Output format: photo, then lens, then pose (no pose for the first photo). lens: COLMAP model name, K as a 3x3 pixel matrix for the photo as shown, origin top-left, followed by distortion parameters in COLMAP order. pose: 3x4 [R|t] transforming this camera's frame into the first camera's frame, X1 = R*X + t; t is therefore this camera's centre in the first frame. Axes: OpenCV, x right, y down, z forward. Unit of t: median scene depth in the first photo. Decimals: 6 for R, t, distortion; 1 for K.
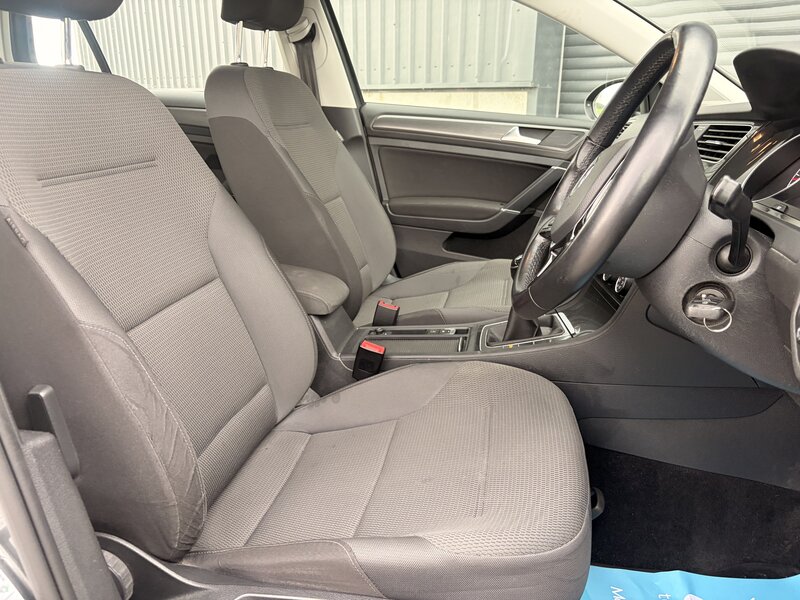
lens RADIAL K [[590.3, 0, 400.0], [0, 590.3, 300.0], [0, 0, 1]] dist [0.008236, -0.008125]
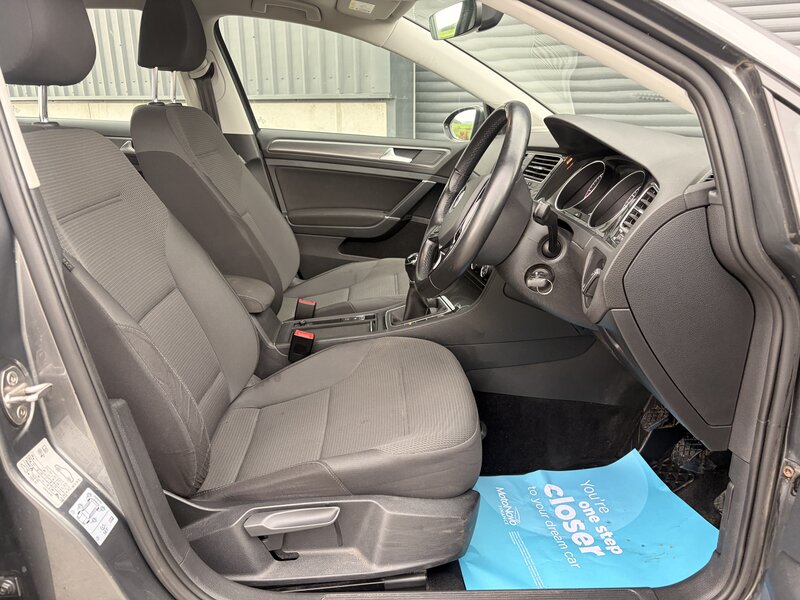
lens RADIAL K [[603.3, 0, 401.4], [0, 603.3, 299.3], [0, 0, 1]] dist [0.051257, -0.078022]
pose [[0.971345, -0.079298, 0.224054, -0.124620], [0.080302, 0.996760, 0.004644, 0.015819], [-0.223696, 0.013481, 0.974566, -0.300490]]
